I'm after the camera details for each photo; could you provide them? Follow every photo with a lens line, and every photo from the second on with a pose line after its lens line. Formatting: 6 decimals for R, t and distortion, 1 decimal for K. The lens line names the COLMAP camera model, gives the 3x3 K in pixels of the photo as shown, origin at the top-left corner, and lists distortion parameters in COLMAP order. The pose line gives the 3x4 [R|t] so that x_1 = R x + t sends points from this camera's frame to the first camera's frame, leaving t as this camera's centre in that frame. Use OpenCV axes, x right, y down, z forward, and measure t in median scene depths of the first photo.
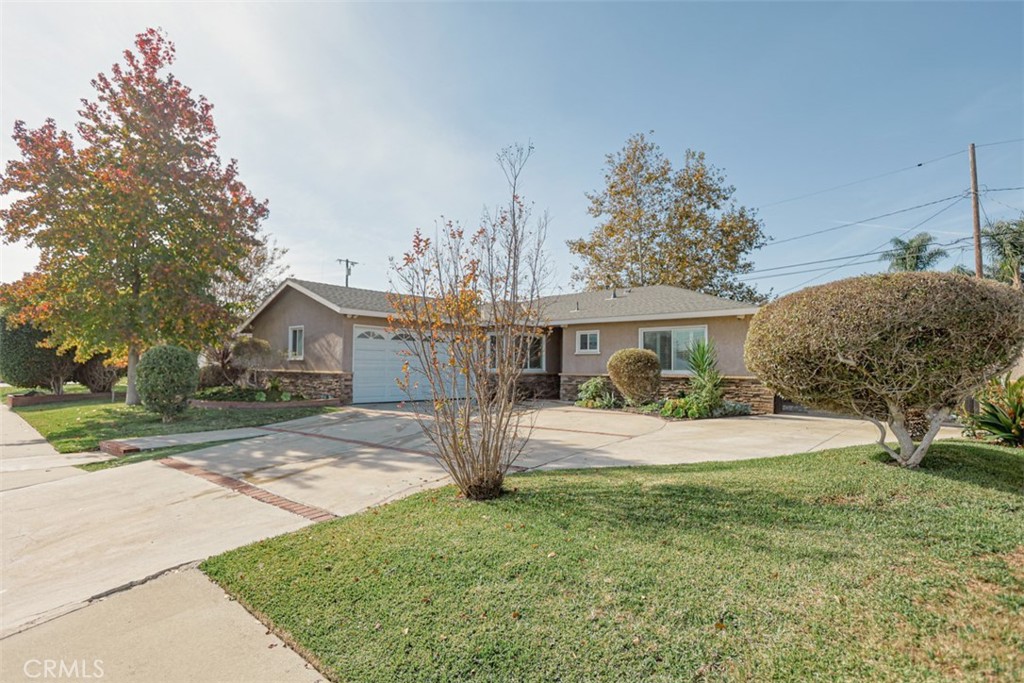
lens RADIAL K [[513.7, 0, 512.6], [0, 513.7, 338.9], [0, 0, 1]] dist [-0.021194, 0.000655]
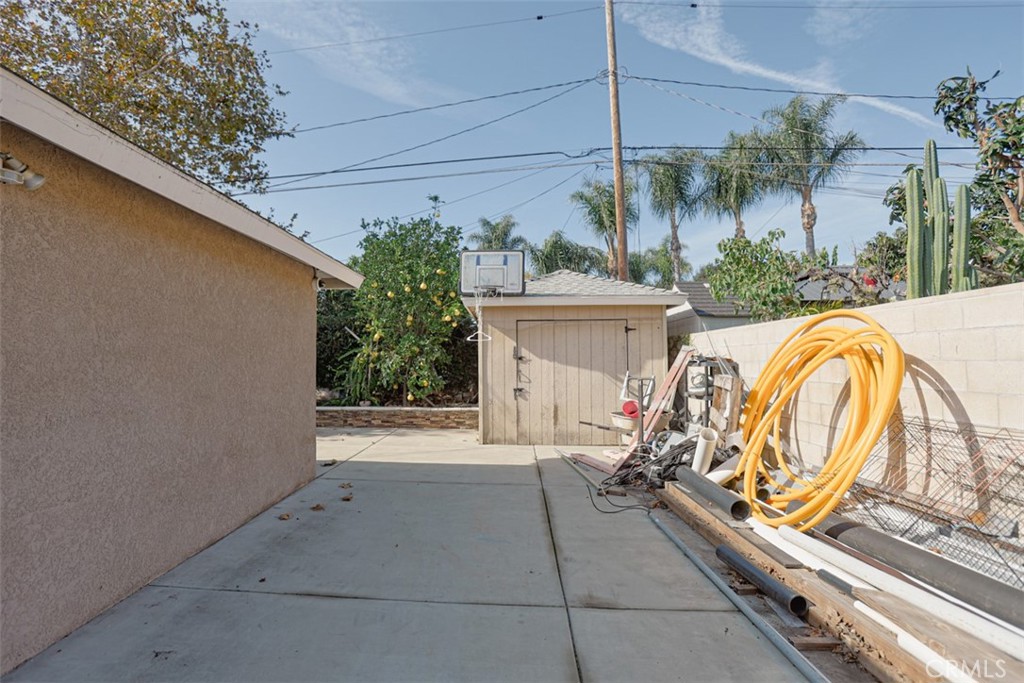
lens RADIAL K [[513.7, 0, 509.0], [0, 513.7, 345.2], [0, 0, 1]] dist [-0.021194, 0.000655]
pose [[0.756176, 0.013104, 0.654237, 0.192894], [-0.040688, 0.998806, 0.027022, 0.003428], [-0.653102, -0.047053, 0.755807, 0.269029]]
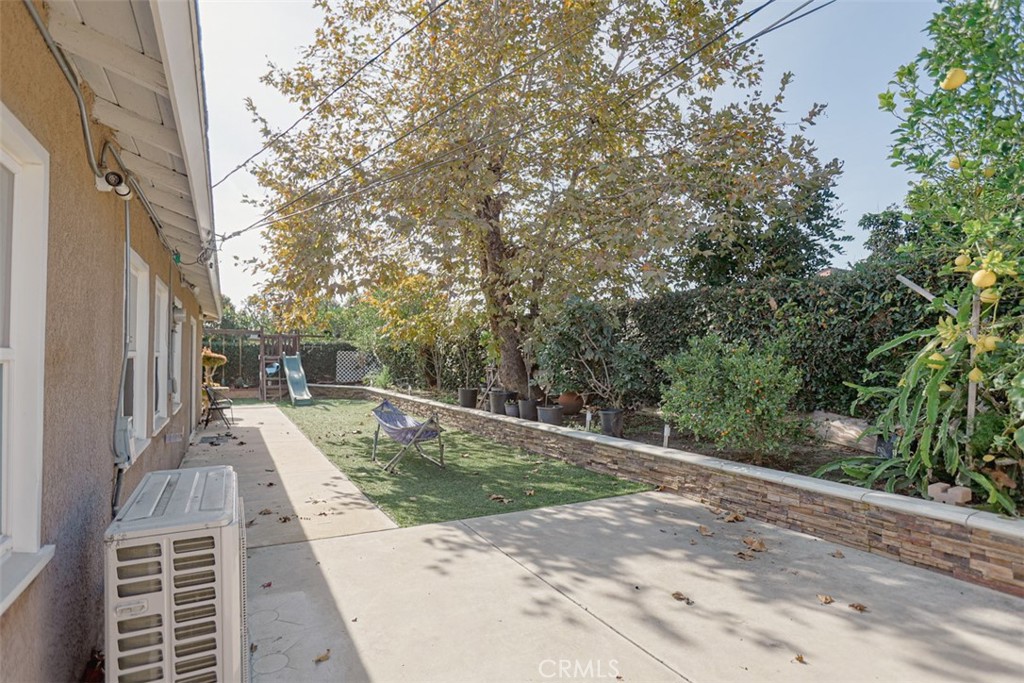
lens RADIAL K [[513.7, 0, 503.2], [0, 513.7, 337.5], [0, 0, 1]] dist [-0.021194, 0.000655]
pose [[0.935845, -0.008866, -0.352300, 0.258852], [0.022847, 0.999107, 0.035548, 0.011401], [0.351670, -0.041316, 0.935212, 0.390625]]
